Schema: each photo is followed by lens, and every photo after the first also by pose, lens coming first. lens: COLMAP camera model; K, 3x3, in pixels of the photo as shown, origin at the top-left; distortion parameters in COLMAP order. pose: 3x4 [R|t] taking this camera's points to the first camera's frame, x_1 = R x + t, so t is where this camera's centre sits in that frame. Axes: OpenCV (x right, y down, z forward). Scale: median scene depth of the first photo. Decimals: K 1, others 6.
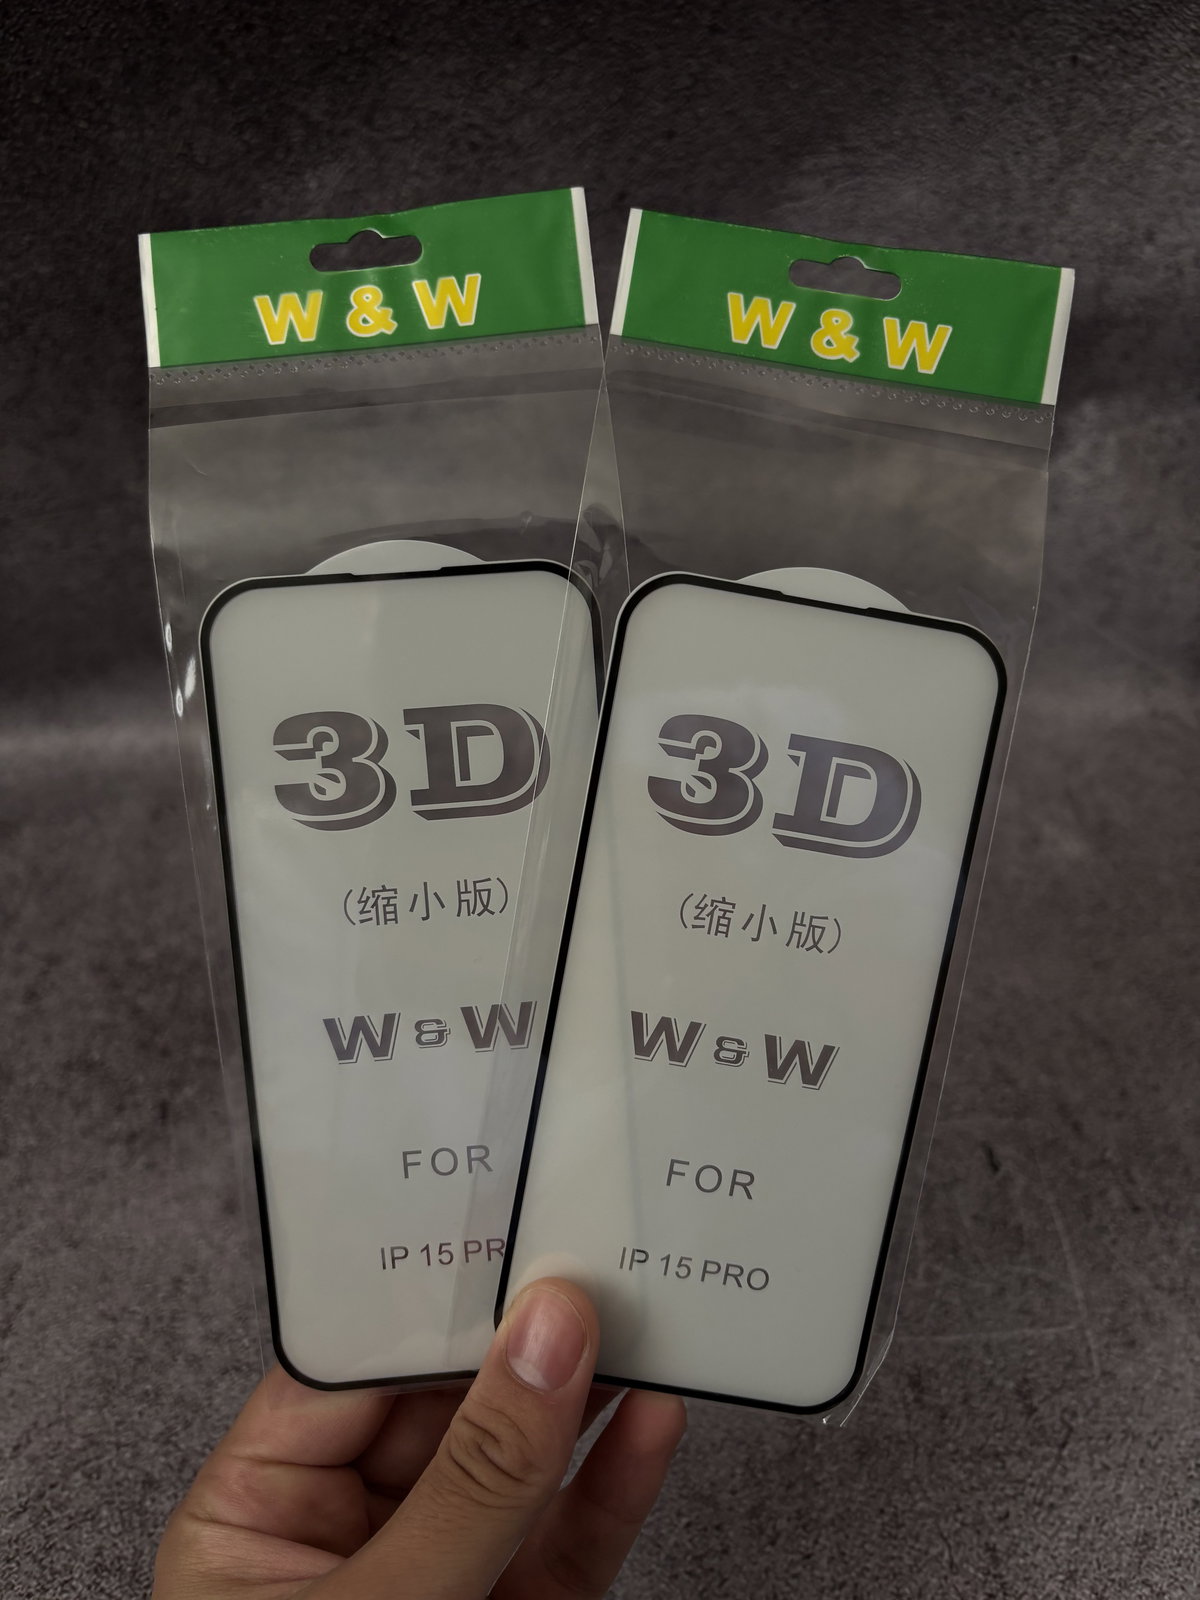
lens RADIAL K [[1254.8, 0, 595.1], [0, 1254.8, 794.3], [0, 0, 1]] dist [-0.013400, 0.000066]
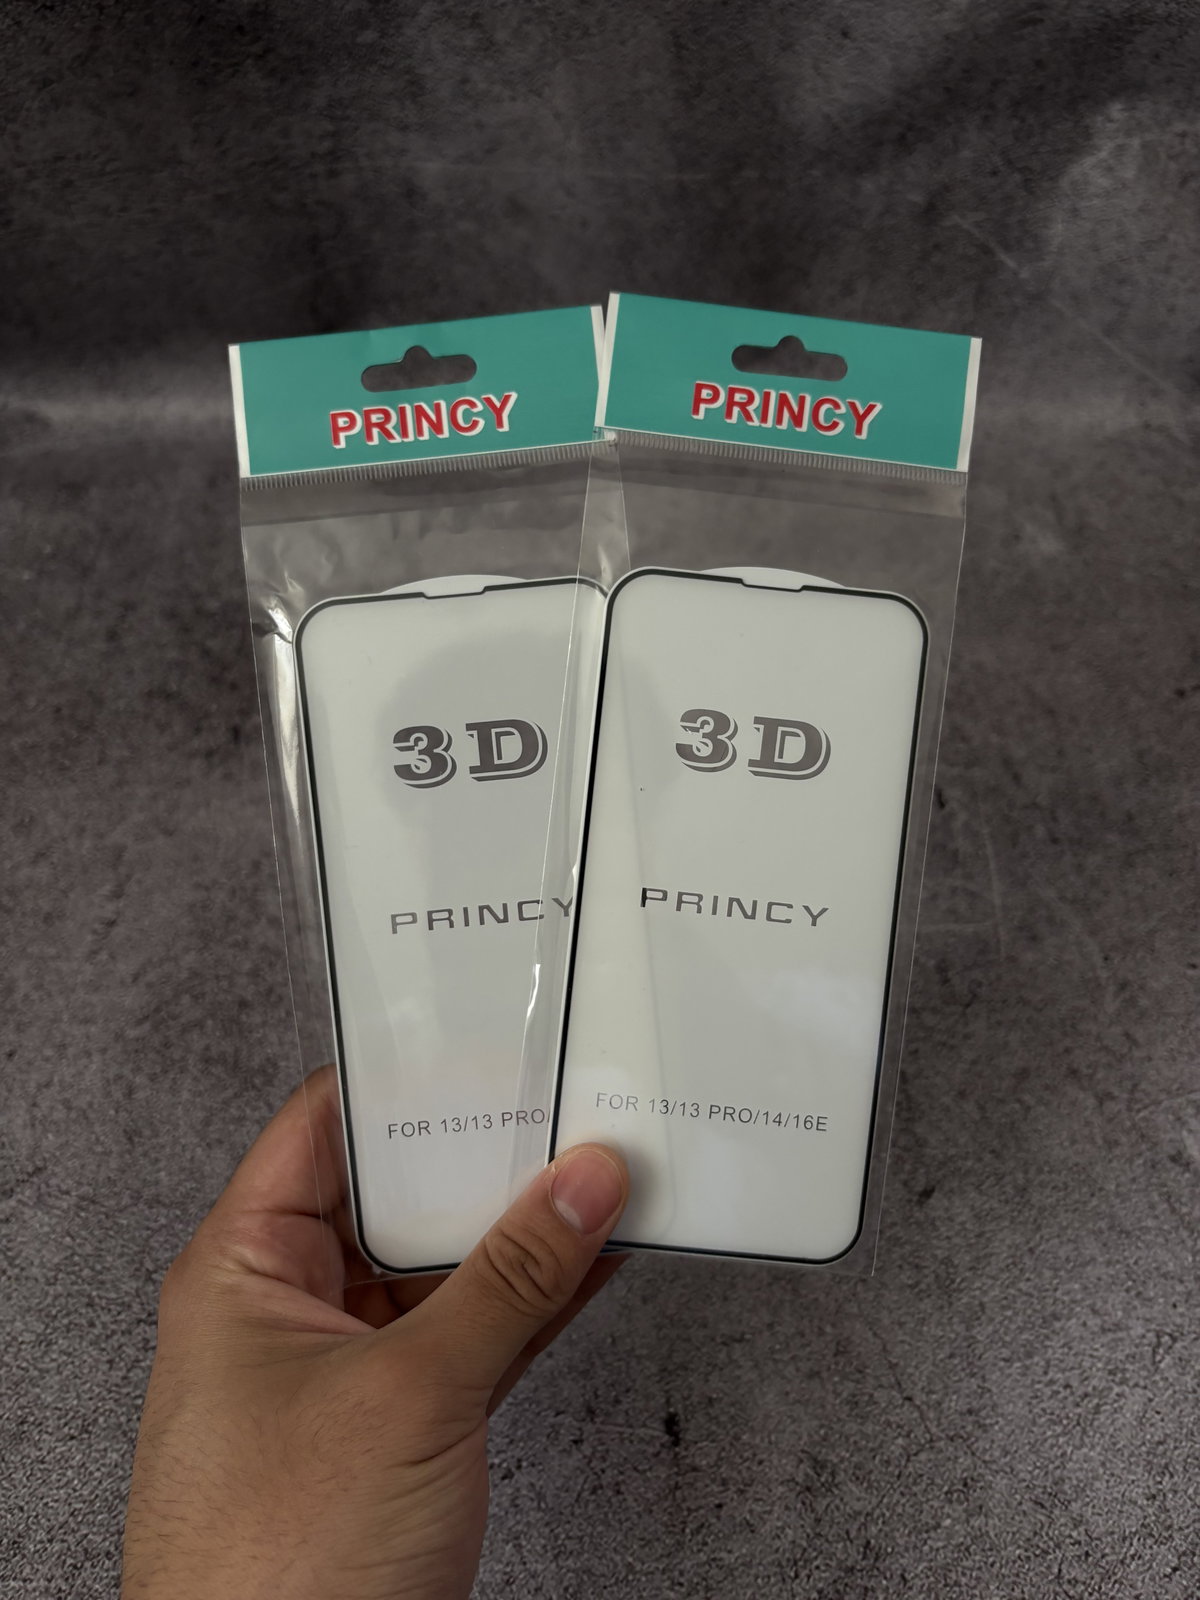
lens RADIAL K [[1254.8, 0, 592.2], [0, 1254.8, 800.3], [0, 0, 1]] dist [-0.013400, 0.000066]
pose [[0.999085, 0.042620, -0.003461, -0.006601], [-0.040839, 0.975066, 0.218123, 0.046738], [0.012671, -0.217782, 0.975915, -0.152828]]
